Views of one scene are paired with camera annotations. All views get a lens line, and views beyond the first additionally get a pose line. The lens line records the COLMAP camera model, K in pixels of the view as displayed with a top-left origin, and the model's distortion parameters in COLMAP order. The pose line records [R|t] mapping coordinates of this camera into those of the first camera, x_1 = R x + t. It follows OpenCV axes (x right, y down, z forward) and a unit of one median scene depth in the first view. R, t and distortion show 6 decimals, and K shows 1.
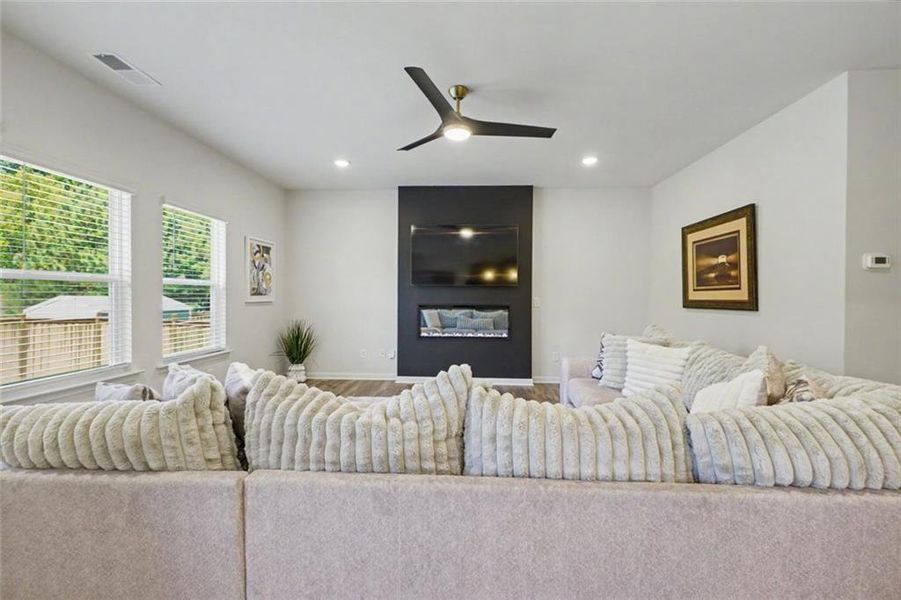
lens RADIAL K [[393.8, 0, 452.3], [0, 393.8, 299.4], [0, 0, 1]] dist [-0.007794, 0.002219]
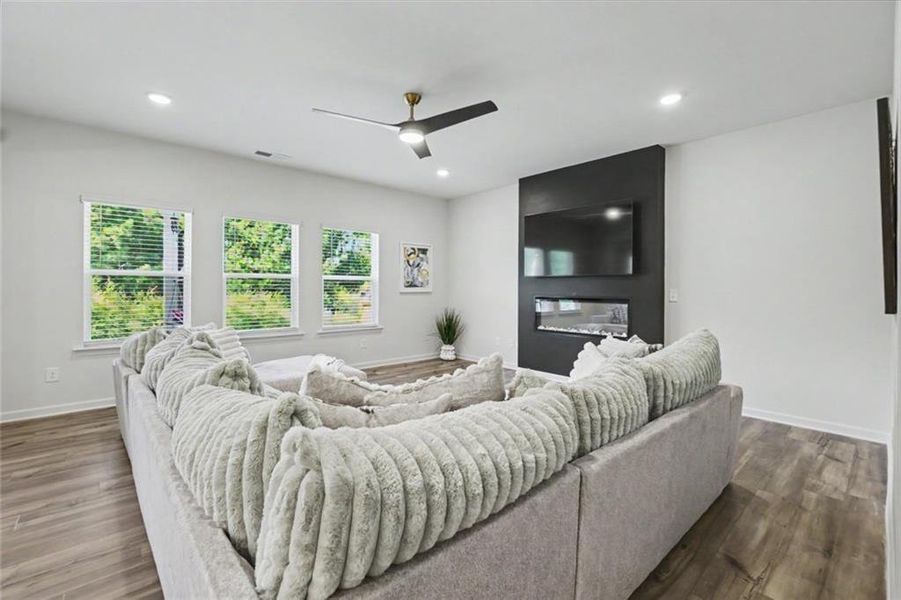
lens RADIAL K [[393.8, 0, 451.3], [0, 393.8, 296.1], [0, 0, 1]] dist [-0.007794, 0.002219]
pose [[0.705822, 0.015371, -0.708222, 0.526792], [-0.008014, 0.999874, 0.013714, 0.000393], [0.708343, -0.004004, 0.705857, 0.188776]]
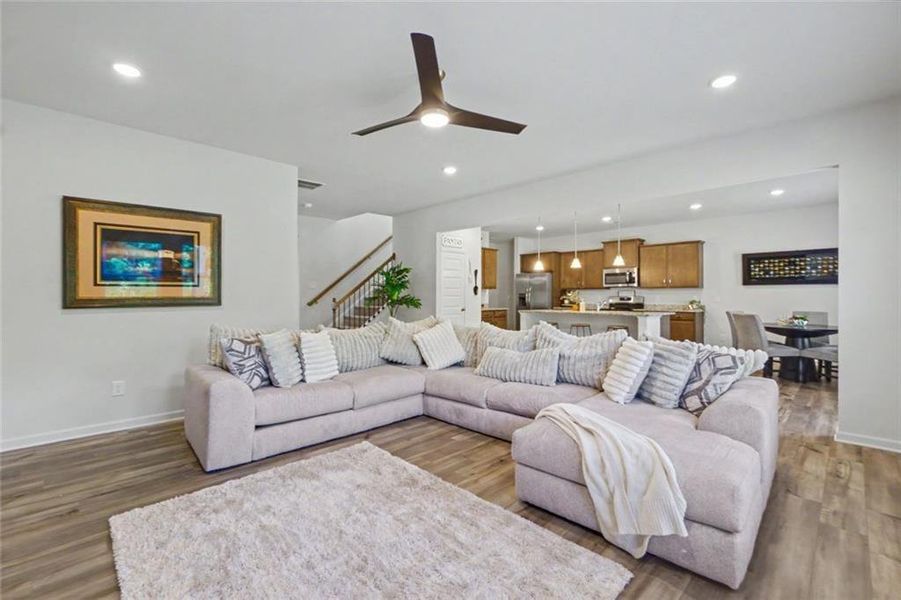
lens RADIAL K [[393.8, 0, 453.3], [0, 393.8, 292.4], [0, 0, 1]] dist [-0.007794, 0.002219]
pose [[-0.738359, -0.001415, 0.674406, -0.397833], [0.000360, 0.999997, 0.002493, -0.009367], [-0.674407, 0.002083, -0.738357, 1.016927]]
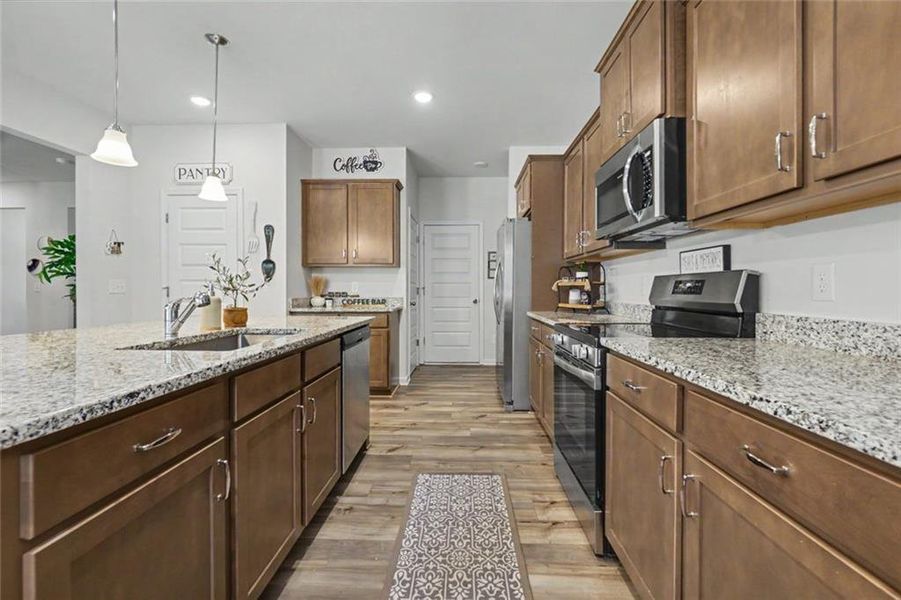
lens RADIAL K [[393.8, 0, 451.3], [0, 393.8, 292.9], [0, 0, 1]] dist [-0.007794, 0.002219]
pose [[-0.016131, -0.016718, 0.999730, -0.139910], [0.007522, 0.999830, 0.016841, 0.026500], [-0.999842, 0.007791, -0.016003, -0.696348]]
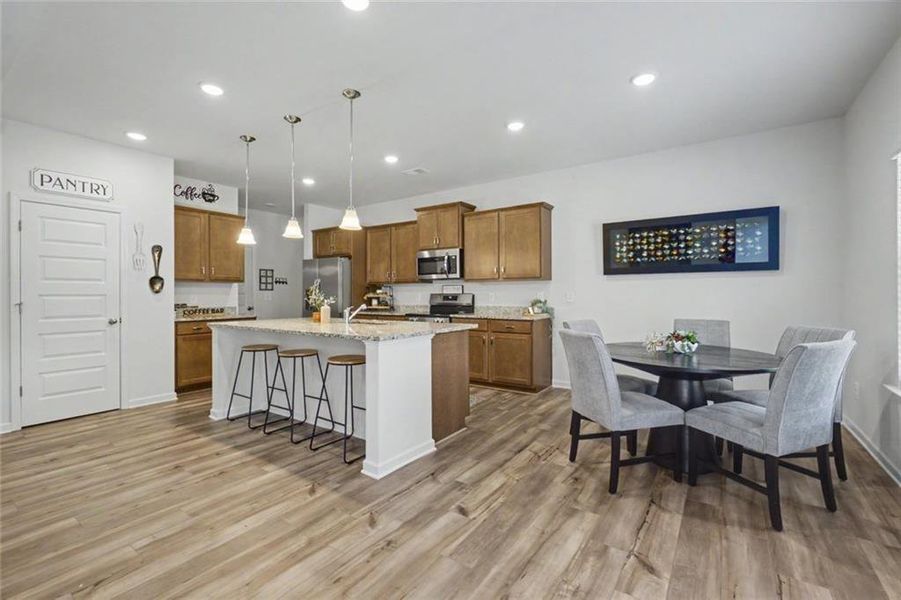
lens RADIAL K [[393.8, 0, 454.3], [0, 393.8, 293.0], [0, 0, 1]] dist [-0.007794, 0.002219]
pose [[-0.853630, -0.003932, 0.520864, -0.383420], [0.002660, 0.999926, 0.011908, -0.001940], [-0.520872, 0.011550, -0.853556, 0.096714]]
